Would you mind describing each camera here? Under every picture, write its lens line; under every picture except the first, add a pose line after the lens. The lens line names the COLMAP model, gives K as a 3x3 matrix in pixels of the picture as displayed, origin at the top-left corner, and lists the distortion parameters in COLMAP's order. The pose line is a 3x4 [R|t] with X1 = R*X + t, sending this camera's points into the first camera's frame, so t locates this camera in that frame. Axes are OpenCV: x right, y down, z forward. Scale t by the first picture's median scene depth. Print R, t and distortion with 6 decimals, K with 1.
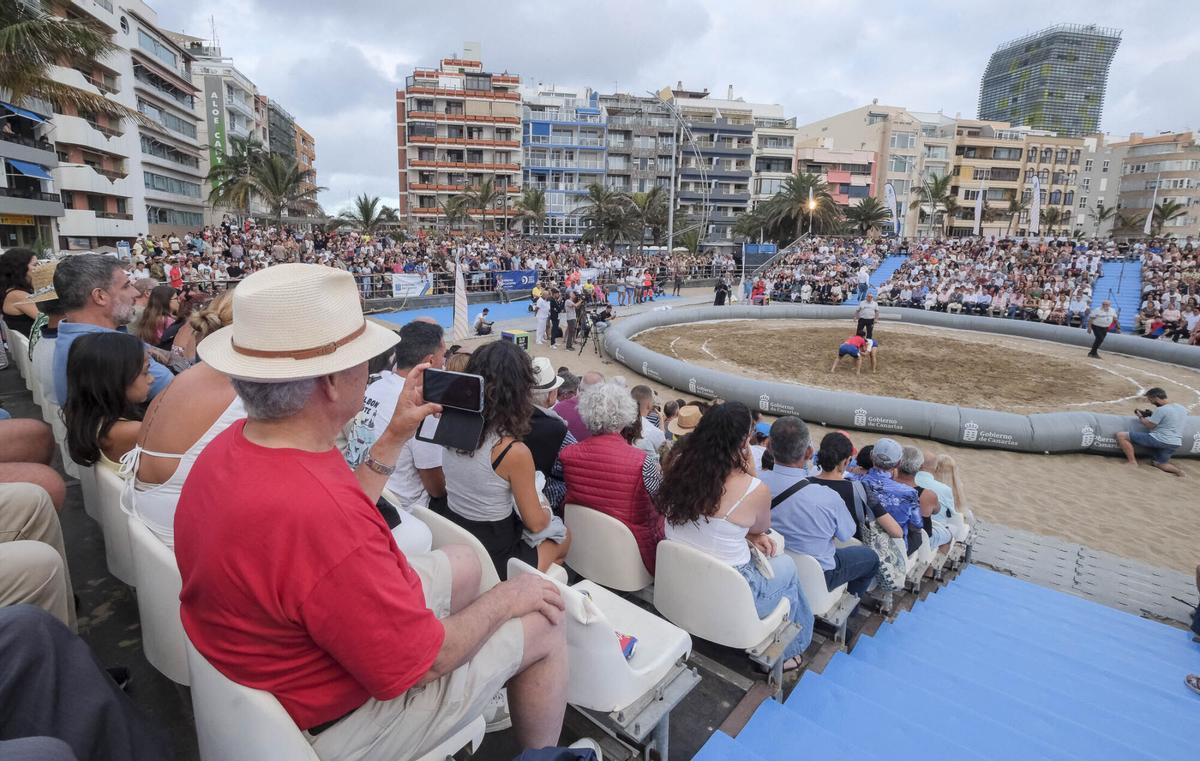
lens RADIAL K [[582.7, 0, 600.8], [0, 582.7, 377.2], [0, 0, 1]] dist [-0.001714, -0.000043]
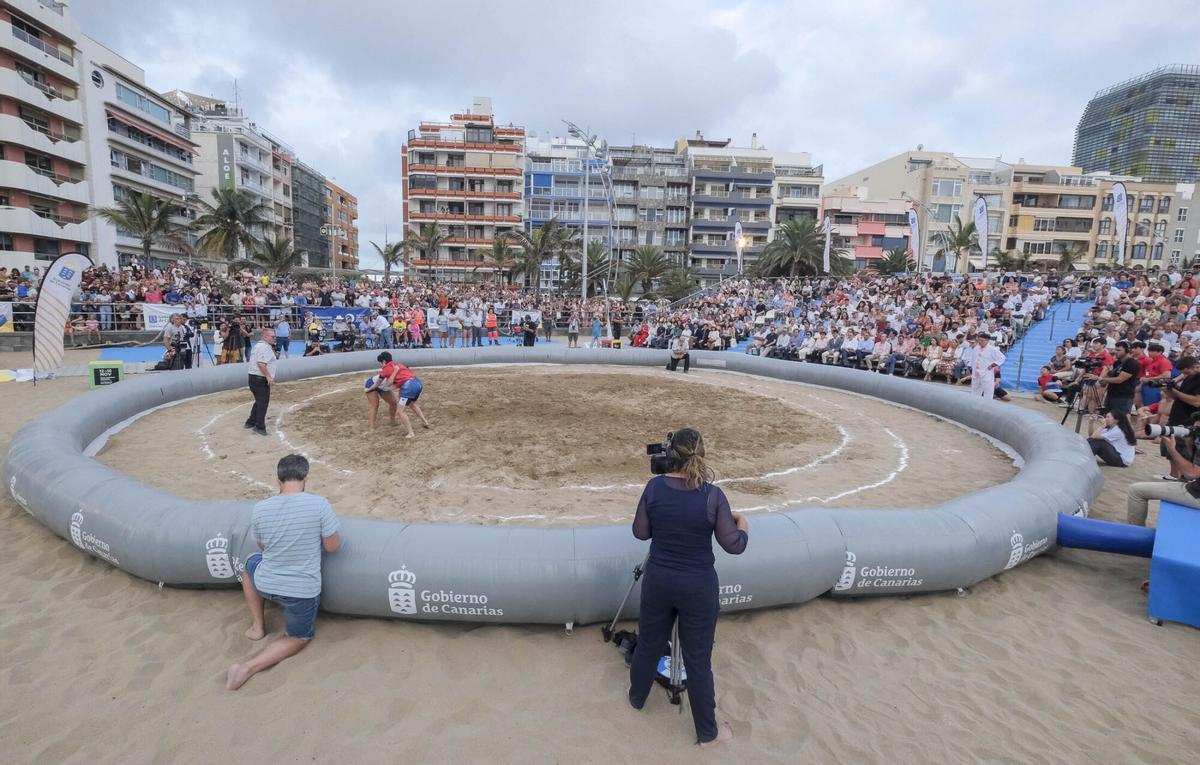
lens RADIAL K [[576.3, 0, 603.4], [0, 576.3, 417.9], [0, 0, 1]] dist [-0.002469, -0.000040]
pose [[0.991175, 0.033790, -0.128179, 0.131573], [-0.038134, 0.998773, -0.031582, -0.000698], [0.126955, 0.036191, 0.991248, 0.065741]]
